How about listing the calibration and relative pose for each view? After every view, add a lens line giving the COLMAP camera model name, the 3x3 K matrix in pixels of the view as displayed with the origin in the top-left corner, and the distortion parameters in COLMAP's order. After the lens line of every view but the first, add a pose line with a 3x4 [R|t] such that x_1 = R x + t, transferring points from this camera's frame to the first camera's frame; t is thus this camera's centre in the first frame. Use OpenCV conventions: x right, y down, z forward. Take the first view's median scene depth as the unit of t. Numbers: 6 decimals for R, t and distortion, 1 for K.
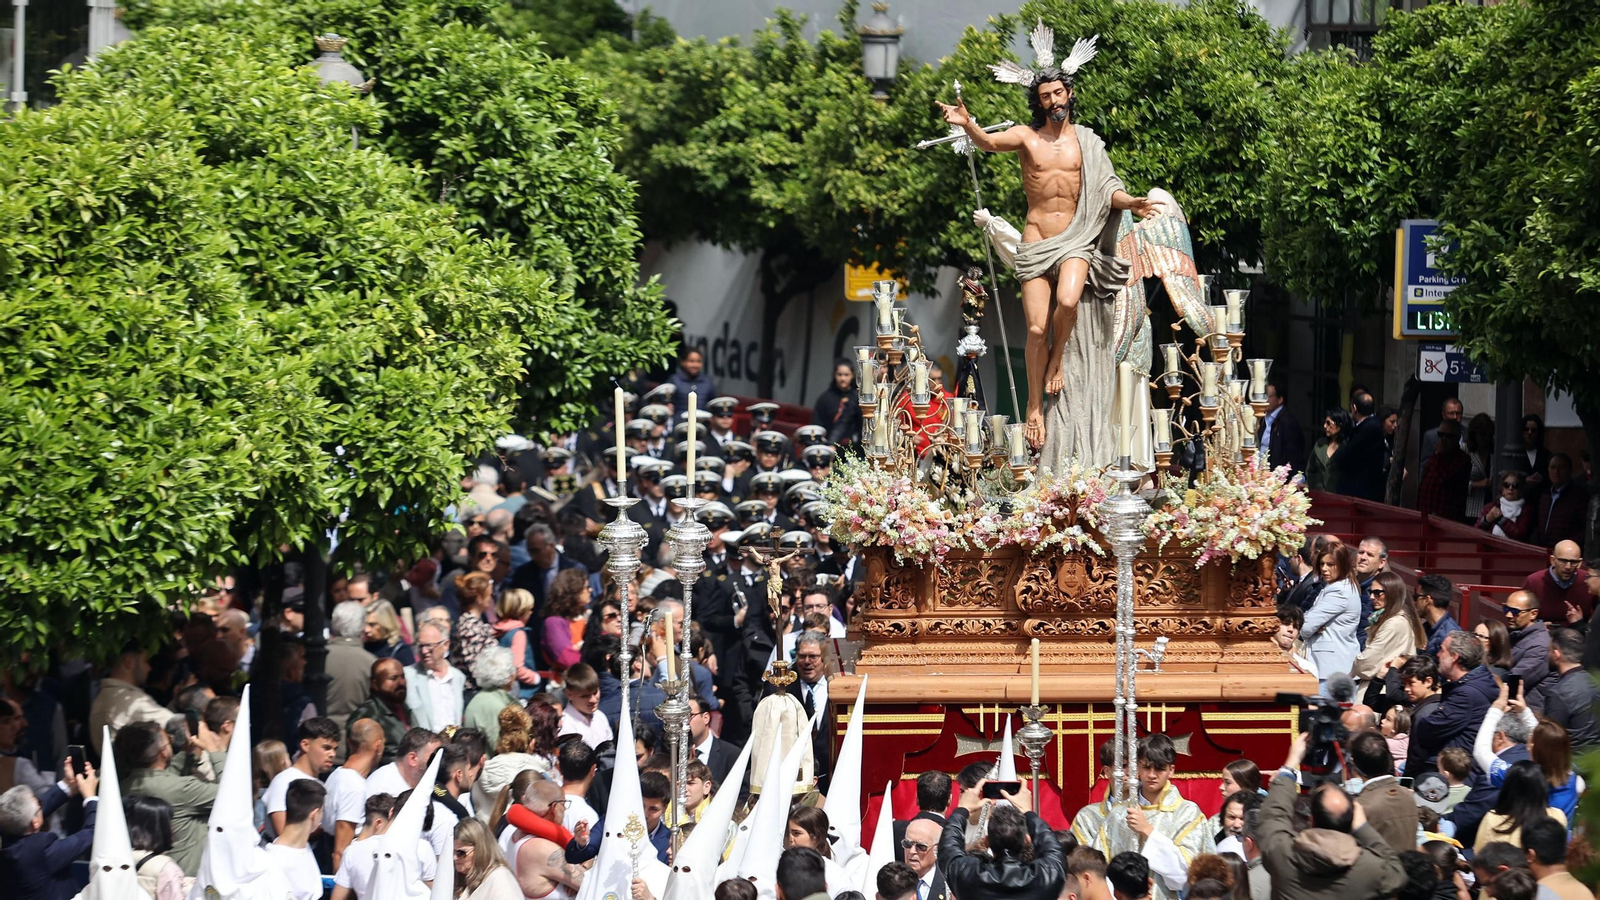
lens RADIAL K [[9878.0, 0, 800.0], [0, 9878.0, 450.0], [0, 0, 1]] dist [1.846517, 0.801799]
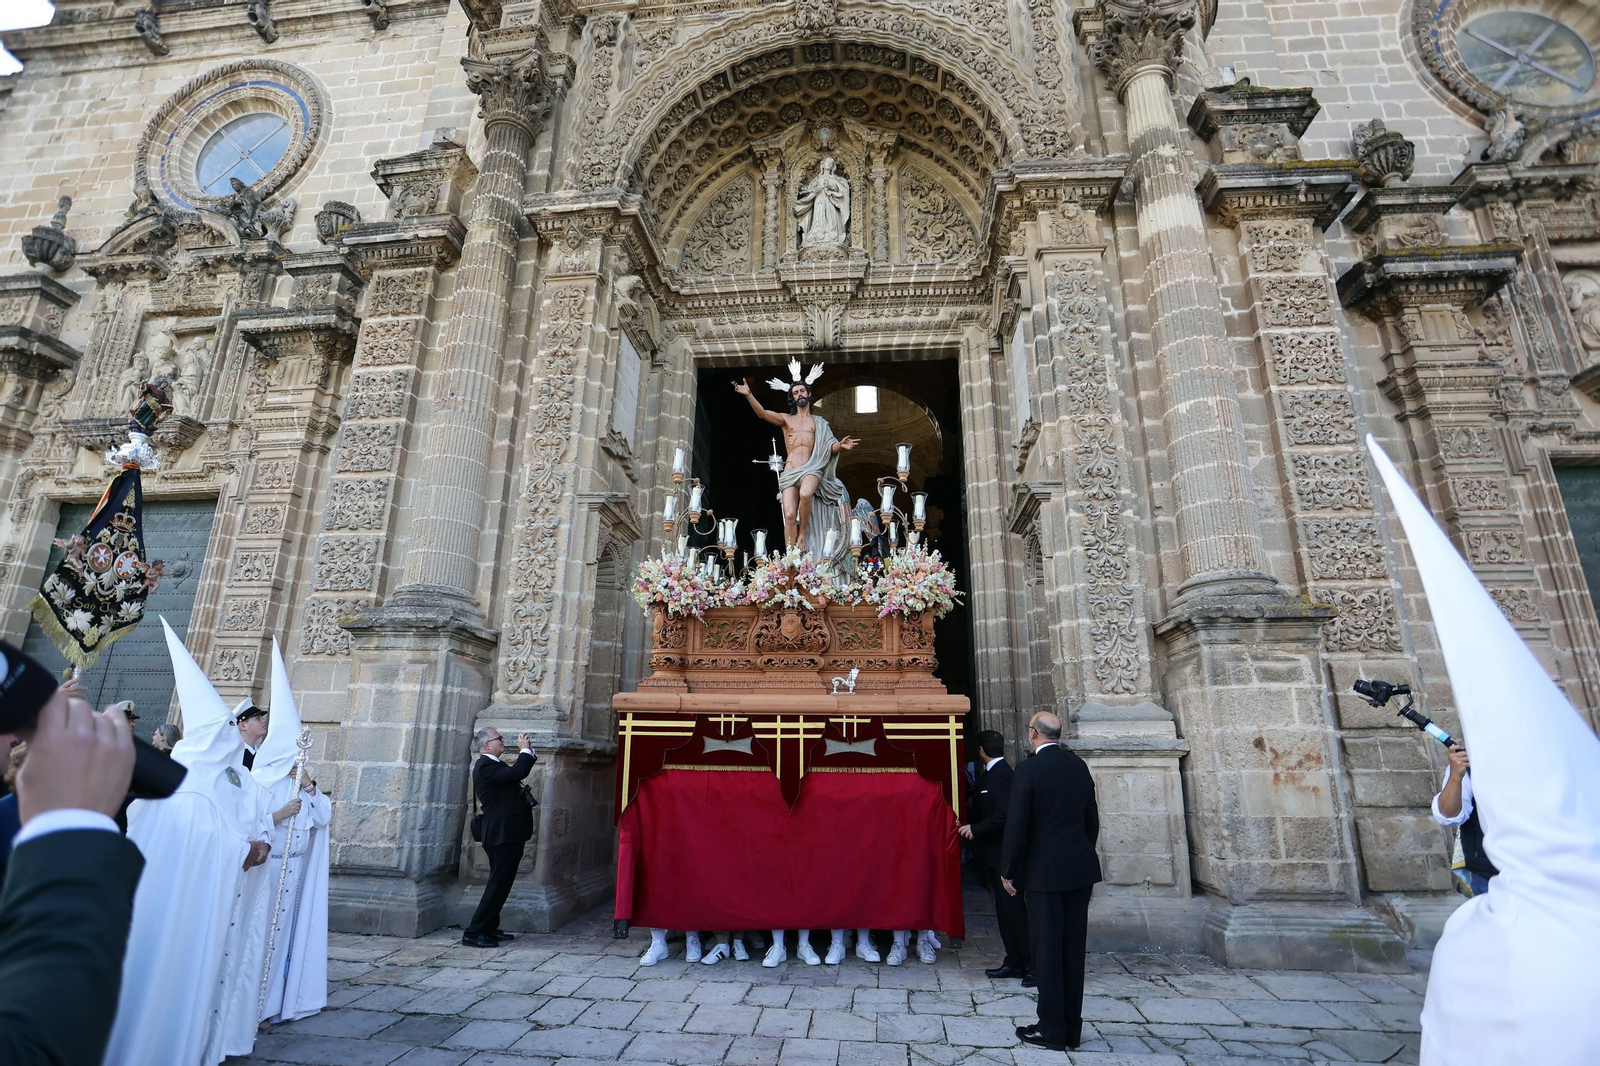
lens RADIAL K [[792.4, 0, 799.7], [0, 792.4, 546.2], [0, 0, 1]] dist [-0.083725, 0.041425]
pose [[0.997792, 0.000133, -0.066410, 0.036236], [-0.017804, 0.963926, -0.265573, 0.031955], [0.063979, 0.266169, 0.961801, 0.887783]]
